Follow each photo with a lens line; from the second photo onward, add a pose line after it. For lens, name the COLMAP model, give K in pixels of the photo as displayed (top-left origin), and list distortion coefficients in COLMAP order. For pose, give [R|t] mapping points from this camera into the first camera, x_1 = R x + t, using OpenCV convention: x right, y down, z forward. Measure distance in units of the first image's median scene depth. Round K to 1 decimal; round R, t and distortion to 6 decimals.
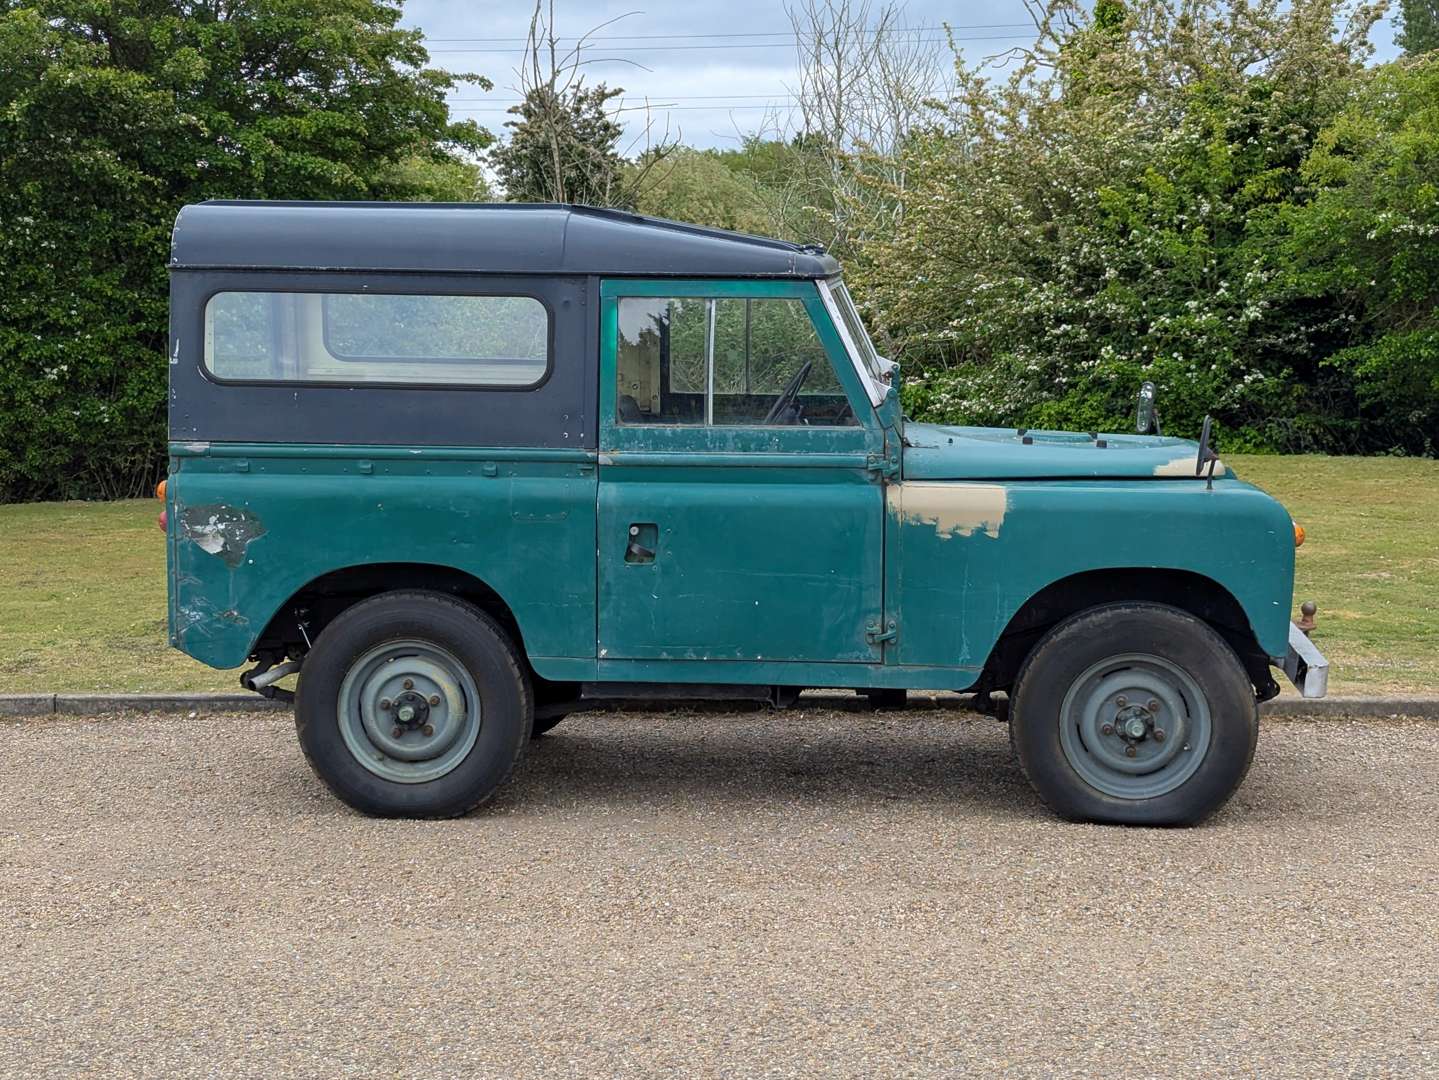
lens RADIAL K [[2295.0, 0, 752.8], [0, 2295.0, 506.6], [0, 0, 1]] dist [0.129594, -0.121063]
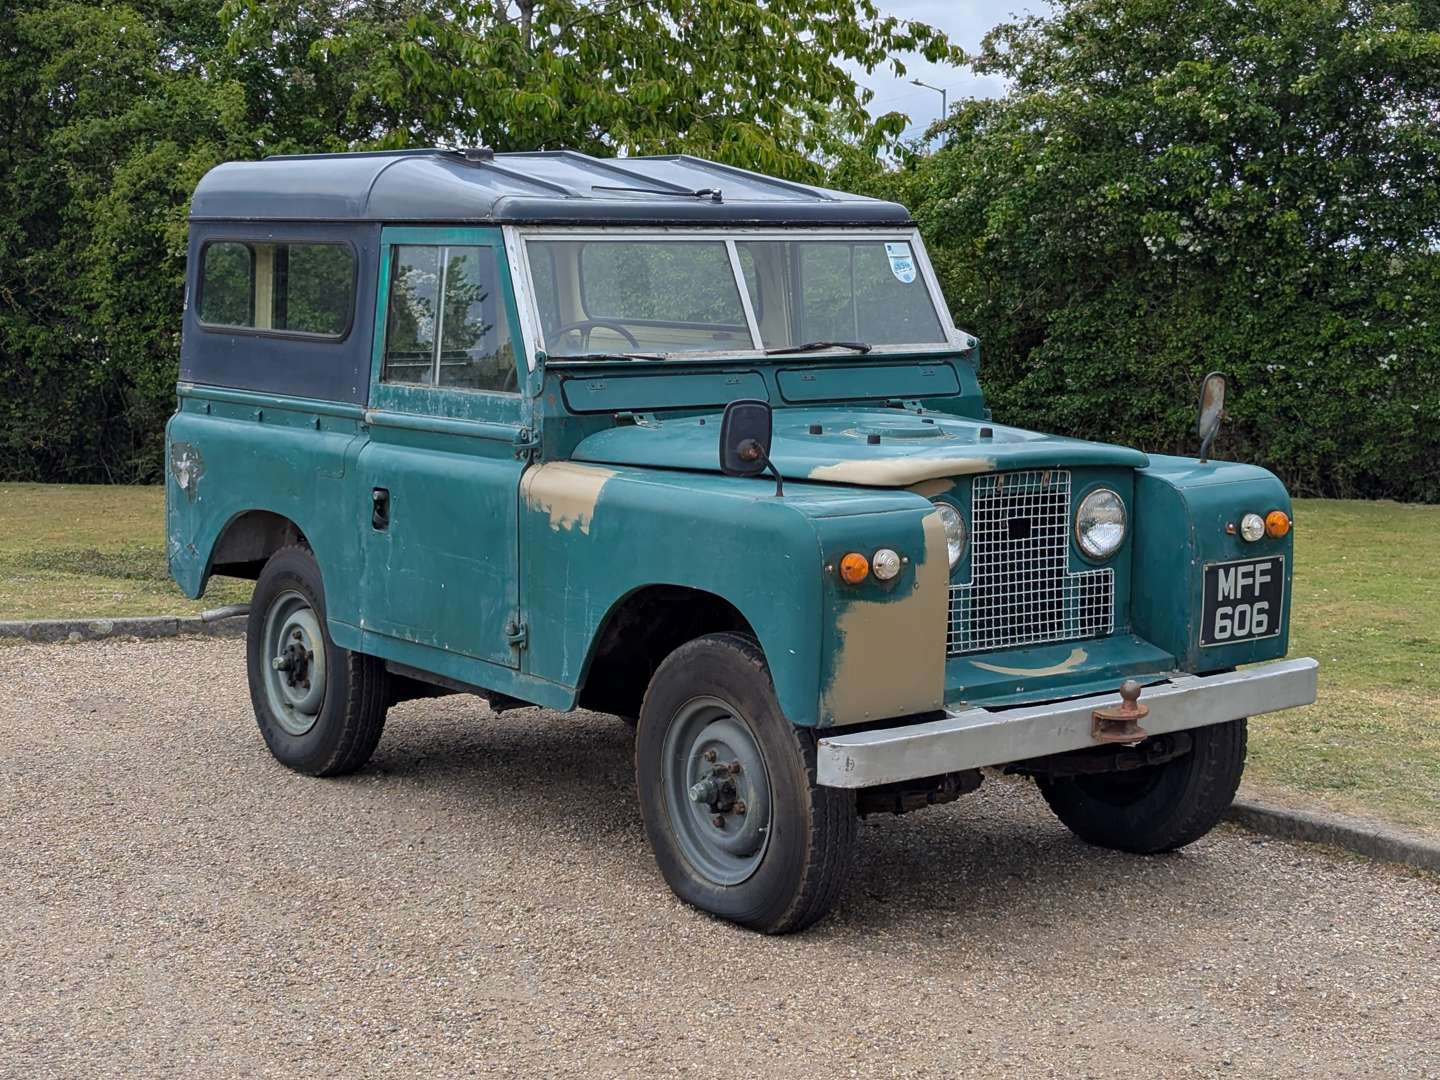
lens RADIAL K [[2453.3, 0, 803.6], [0, 2453.3, 537.3], [0, 0, 1]] dist [0.209229, -1.086521]
pose [[0.657313, 0.086045, -0.748690, 0.807082], [-0.082023, 0.995727, 0.042423, -0.028934], [0.749141, 0.033525, 0.661562, 0.462328]]
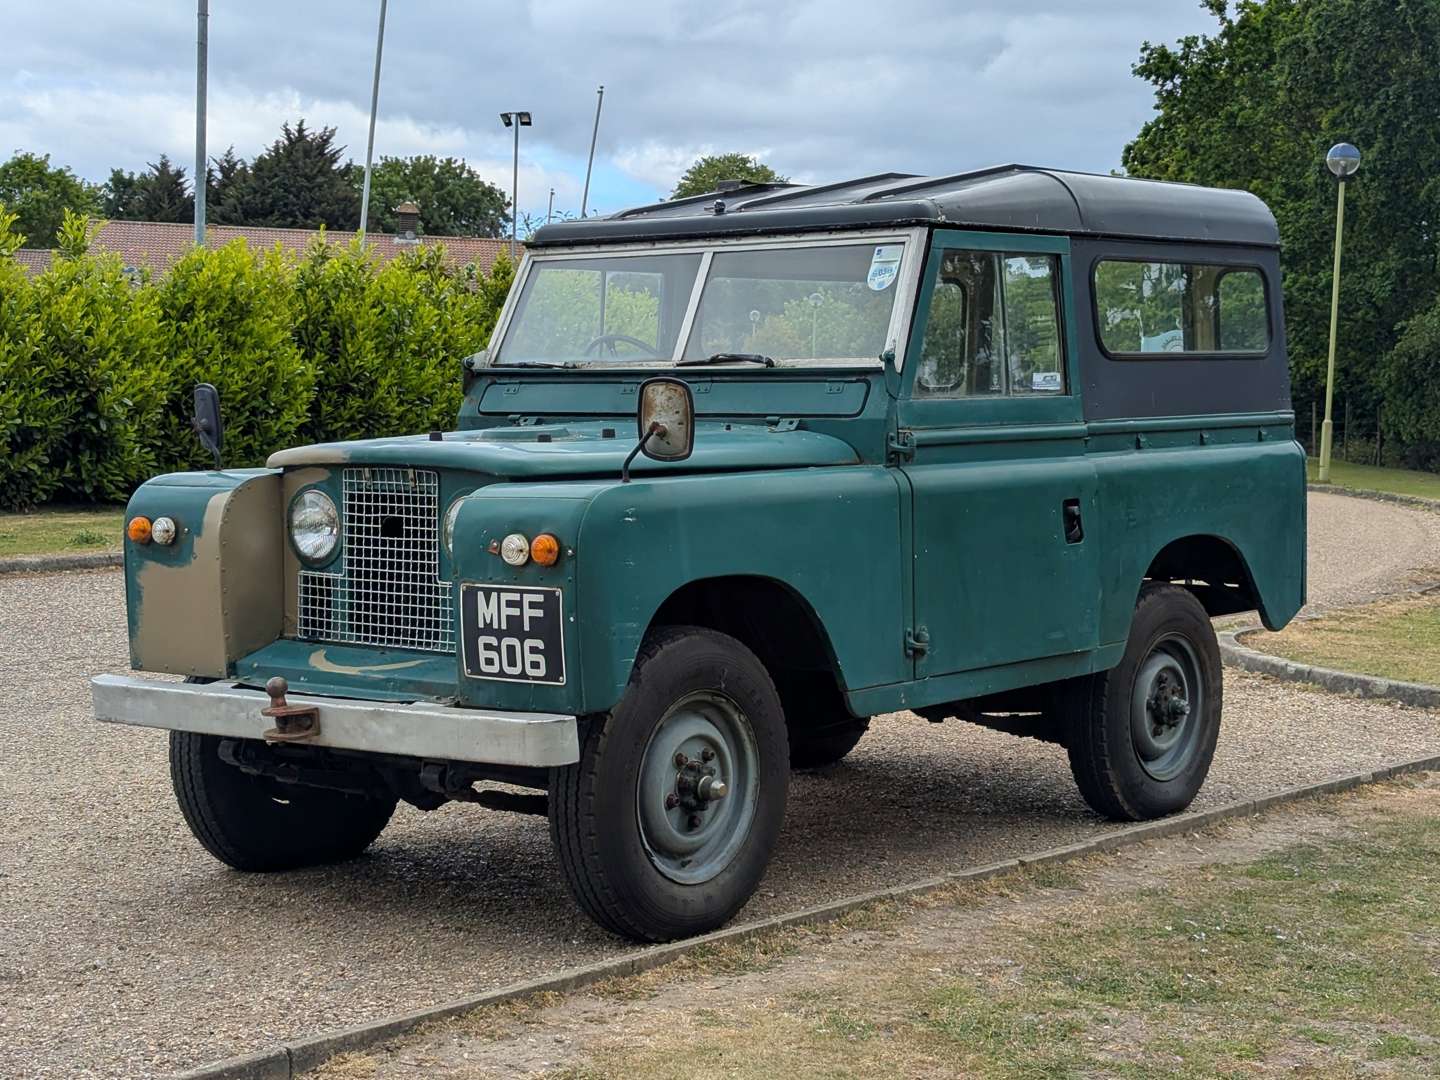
lens RADIAL K [[2506.0, 0, 758.4], [0, 2506.0, 540.3], [0, 0, 1]] dist [0.130714, -0.351980]
pose [[-0.578048, 0.048687, -0.814549, 0.840245], [-0.088628, 0.988567, 0.121984, -0.113363], [0.811175, 0.142705, -0.567124, 1.682437]]
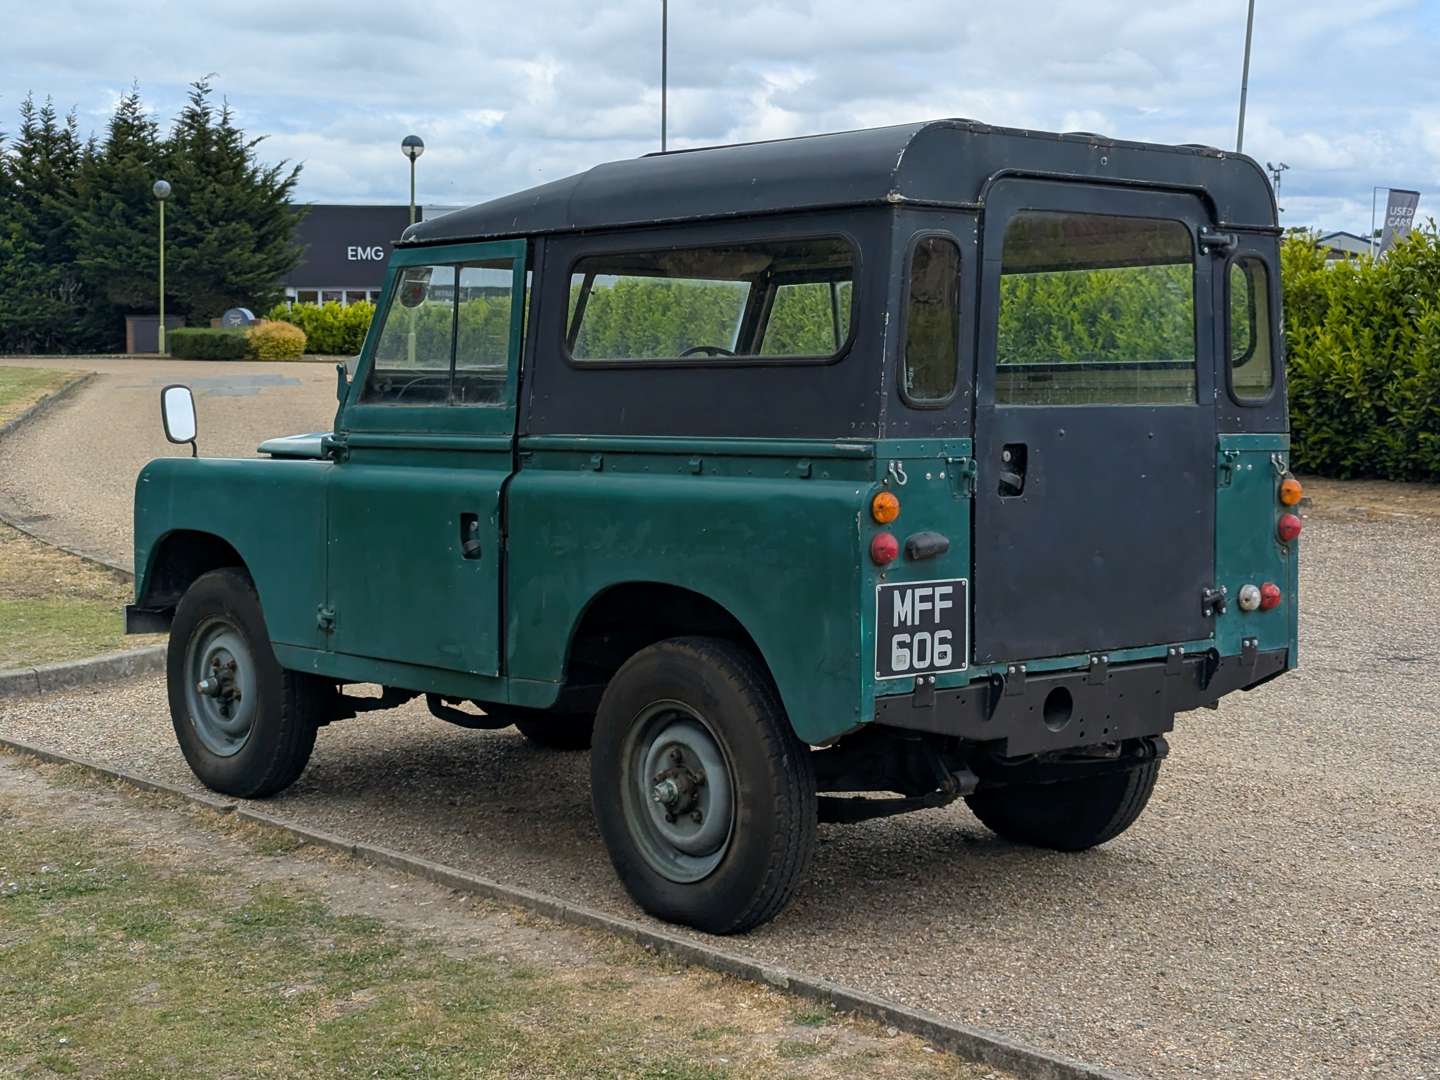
lens RADIAL K [[2296.6, 0, 753.4], [0, 2296.6, 506.6], [0, 0, 1]] dist [0.129594, -0.121063]
pose [[-0.704783, -0.043768, 0.708071, -0.724216], [0.072738, 0.988377, 0.133495, -0.131105], [-0.705684, 0.145589, -0.693407, 1.748927]]
